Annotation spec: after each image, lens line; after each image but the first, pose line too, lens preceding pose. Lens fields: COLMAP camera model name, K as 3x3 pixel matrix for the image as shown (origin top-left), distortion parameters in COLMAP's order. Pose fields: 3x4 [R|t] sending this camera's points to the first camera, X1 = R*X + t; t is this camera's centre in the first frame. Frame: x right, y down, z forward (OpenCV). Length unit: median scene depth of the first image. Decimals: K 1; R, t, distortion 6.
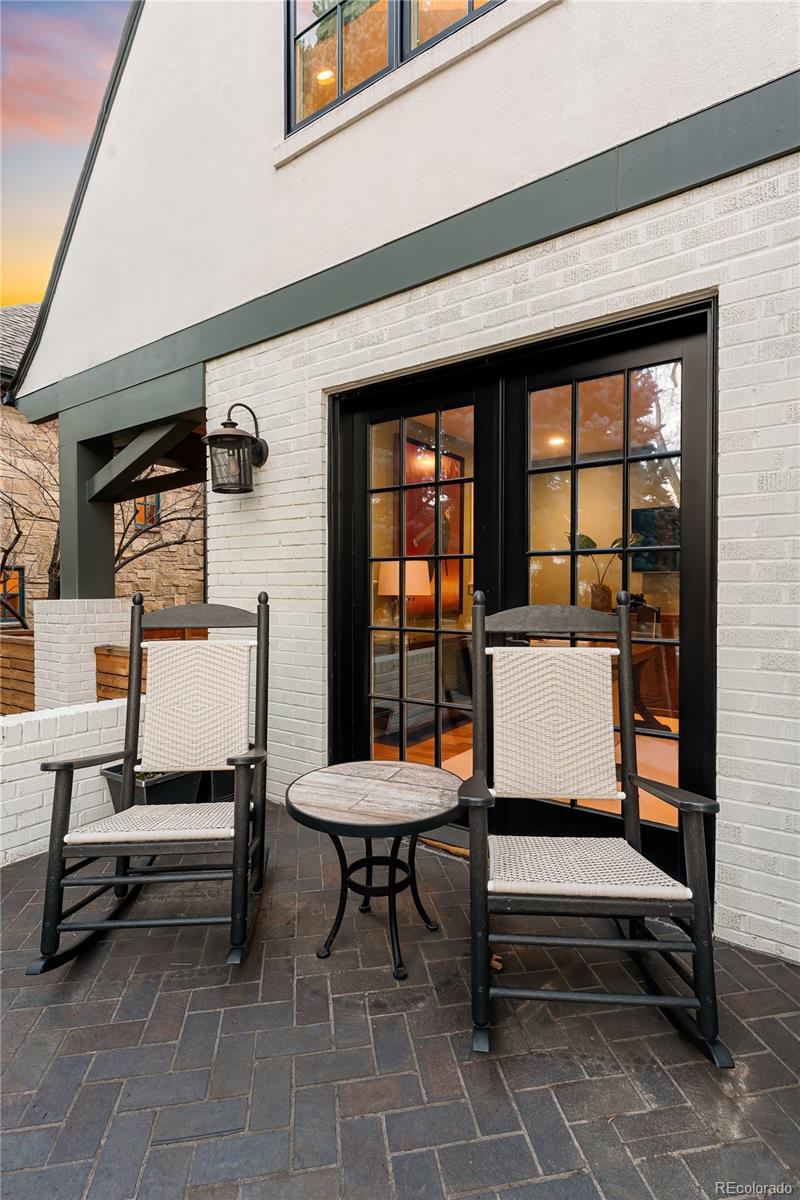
lens RADIAL K [[608.3, 0, 402.0], [0, 608.3, 602.9], [0, 0, 1]] dist [-0.003307, -0.000925]
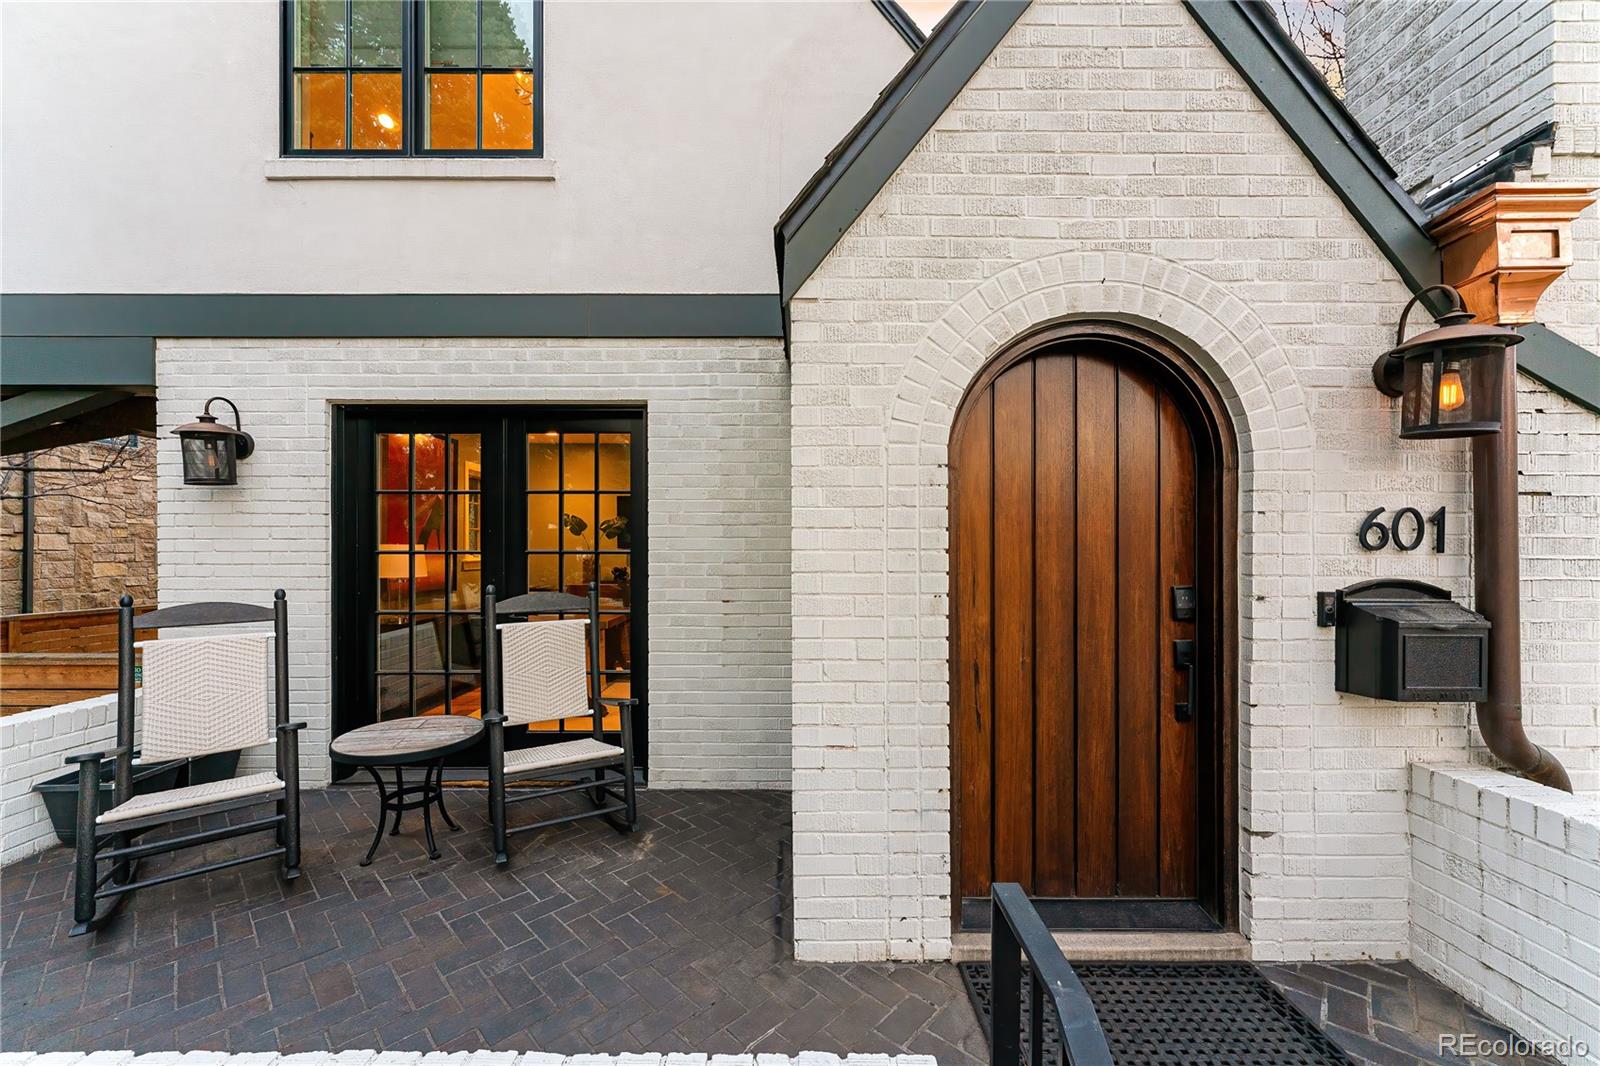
lens RADIAL K [[633.4, 0, 806.6], [0, 633.4, 544.8], [0, 0, 1]] dist [-0.000176, 0.000581]
pose [[0.809401, 0.002278, 0.587252, -0.129719], [0.015029, 0.999585, -0.024591, -0.058752], [-0.587064, 0.028730, 0.809031, -0.566235]]
